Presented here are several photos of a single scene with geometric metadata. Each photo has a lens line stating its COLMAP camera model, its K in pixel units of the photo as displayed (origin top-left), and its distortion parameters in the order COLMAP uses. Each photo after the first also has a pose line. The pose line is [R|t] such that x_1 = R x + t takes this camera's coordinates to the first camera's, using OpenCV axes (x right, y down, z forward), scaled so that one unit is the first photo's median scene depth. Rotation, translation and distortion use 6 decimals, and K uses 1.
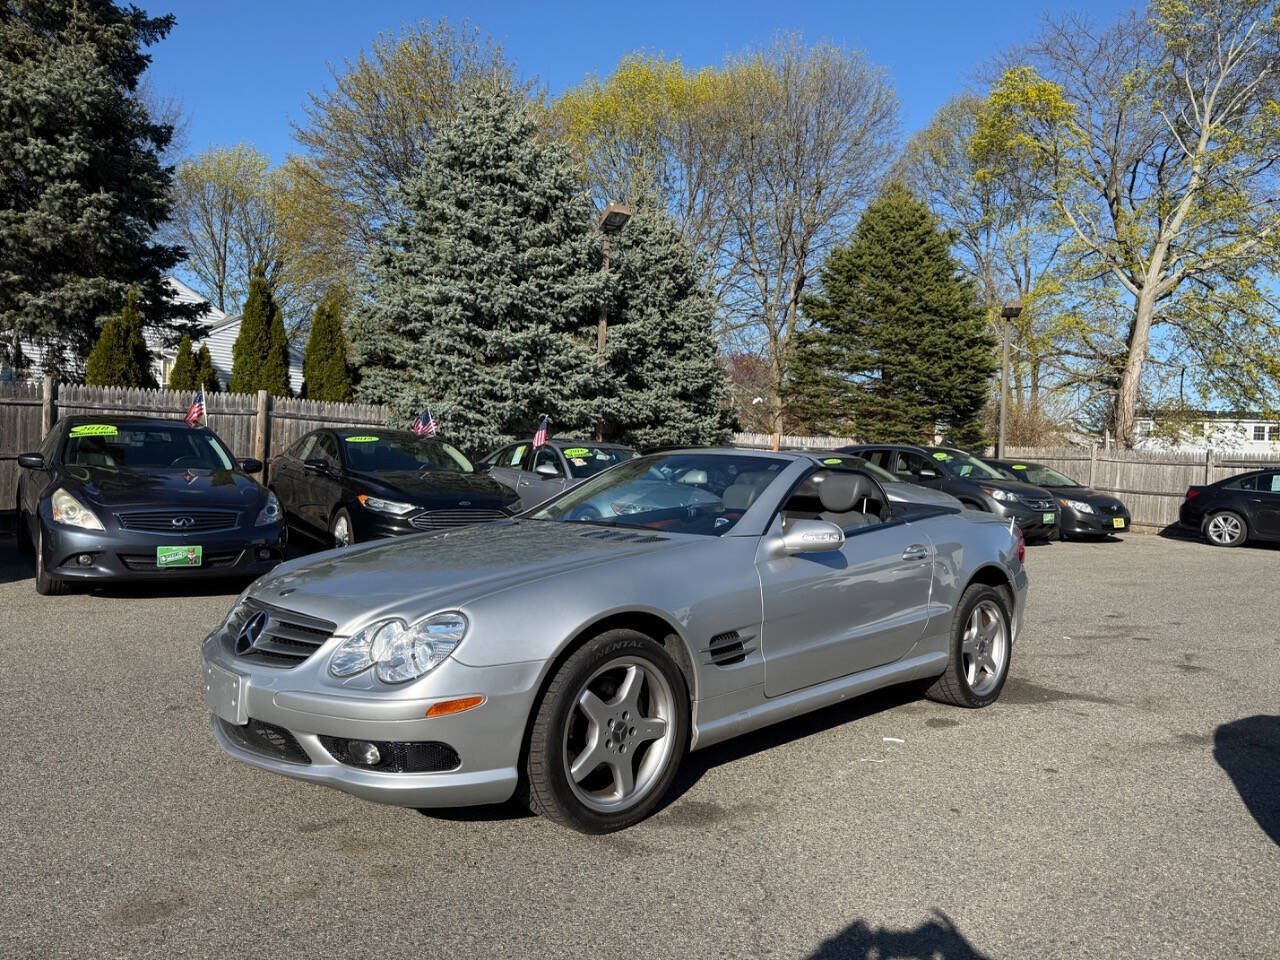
lens RADIAL K [[950.0, 0, 640.0], [0, 950.0, 480.0], [0, 0, 1]] dist [0.206634, -0.442203]
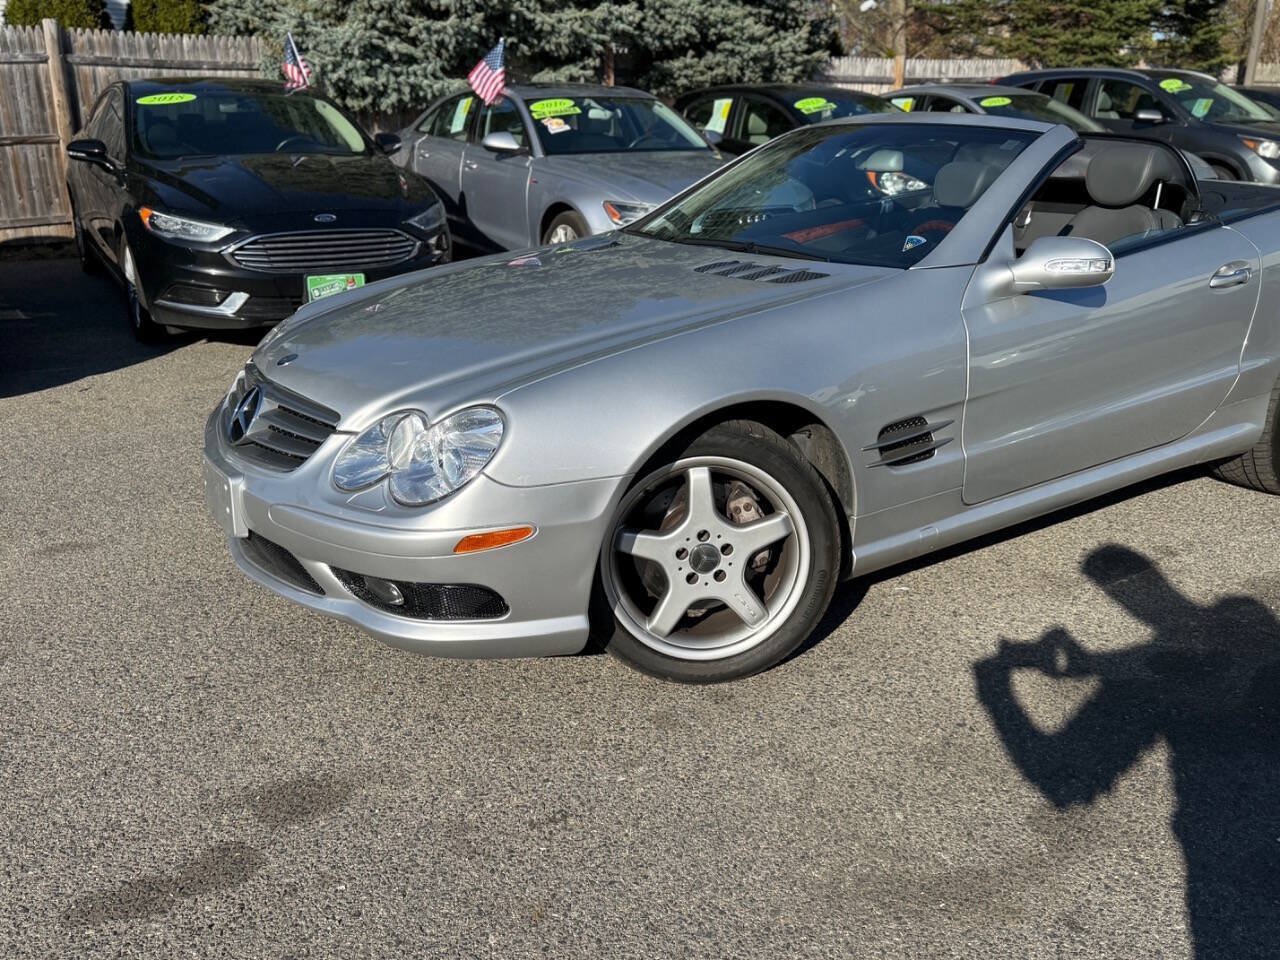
lens RADIAL K [[1126.4, 0, 638.1], [0, 1126.4, 488.5], [0, 0, 1]] dist [0.053713, -0.094889]
pose [[0.997085, -0.015166, -0.074771, 0.025319], [0.037115, 0.952682, 0.301696, -0.010658], [0.066658, -0.303592, 0.950468, 0.220407]]
